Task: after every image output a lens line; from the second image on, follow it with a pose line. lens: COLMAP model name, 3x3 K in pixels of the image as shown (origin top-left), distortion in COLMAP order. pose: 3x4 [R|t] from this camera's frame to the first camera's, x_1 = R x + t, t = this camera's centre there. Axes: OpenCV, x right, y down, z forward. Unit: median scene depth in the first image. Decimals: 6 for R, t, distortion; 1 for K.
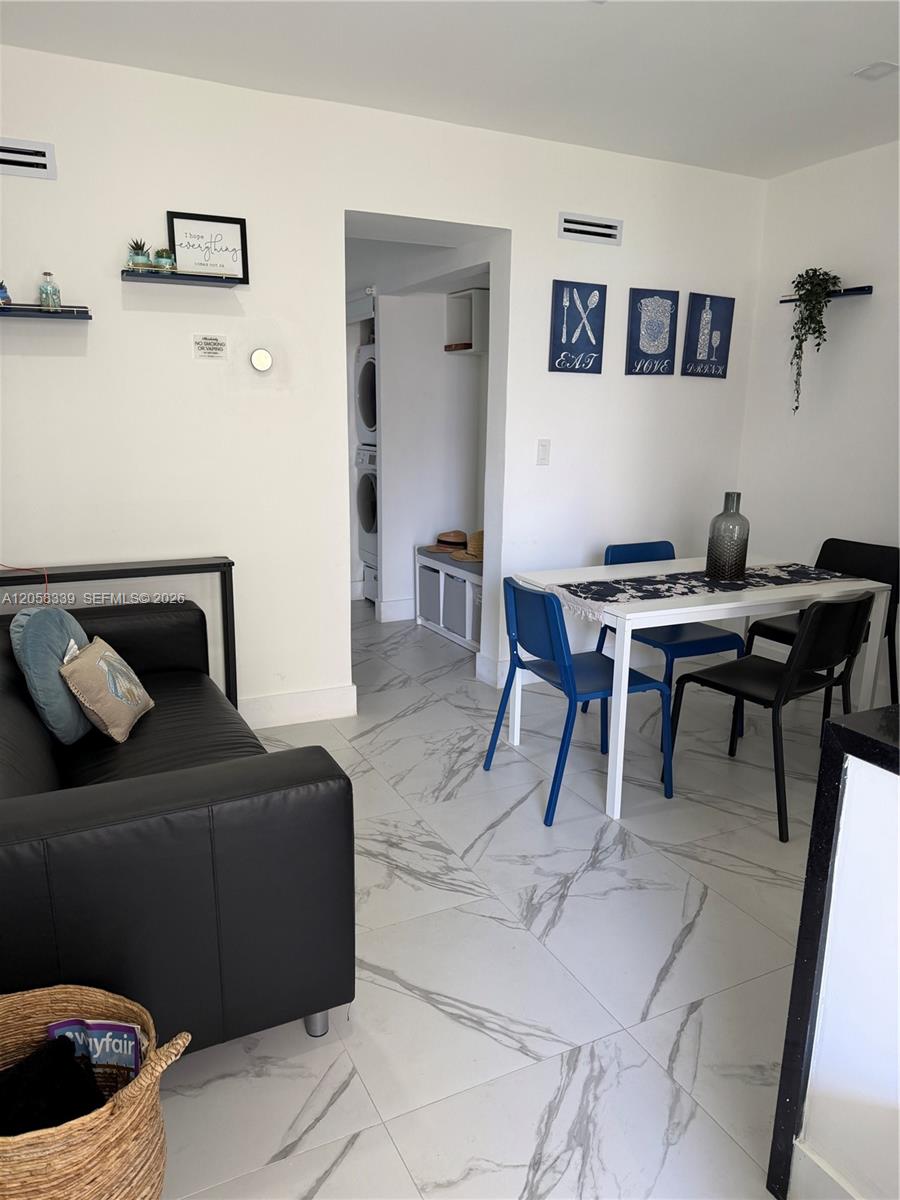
lens RADIAL K [[844.4, 0, 450.0], [0, 844.4, 600.0], [0, 0, 1]] dist [0.034104, -0.003869]
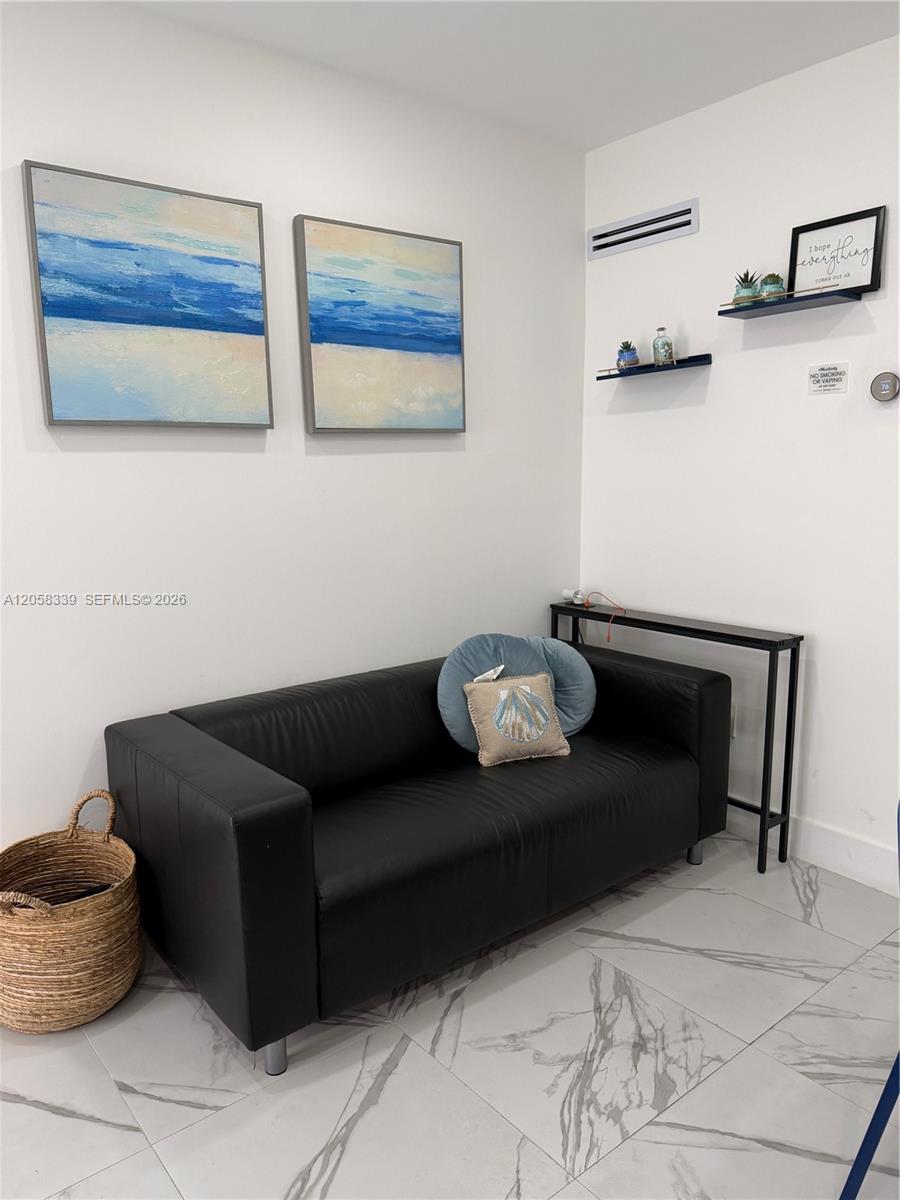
lens RADIAL K [[866.1, 0, 450.0], [0, 866.1, 600.0], [0, 0, 1]] dist [0.065670, -0.065967]
pose [[0.219874, 0.138896, -0.965590, 0.510178], [-0.210656, 0.973219, 0.092025, -0.103530], [0.952512, 0.183173, 0.243245, 0.539295]]
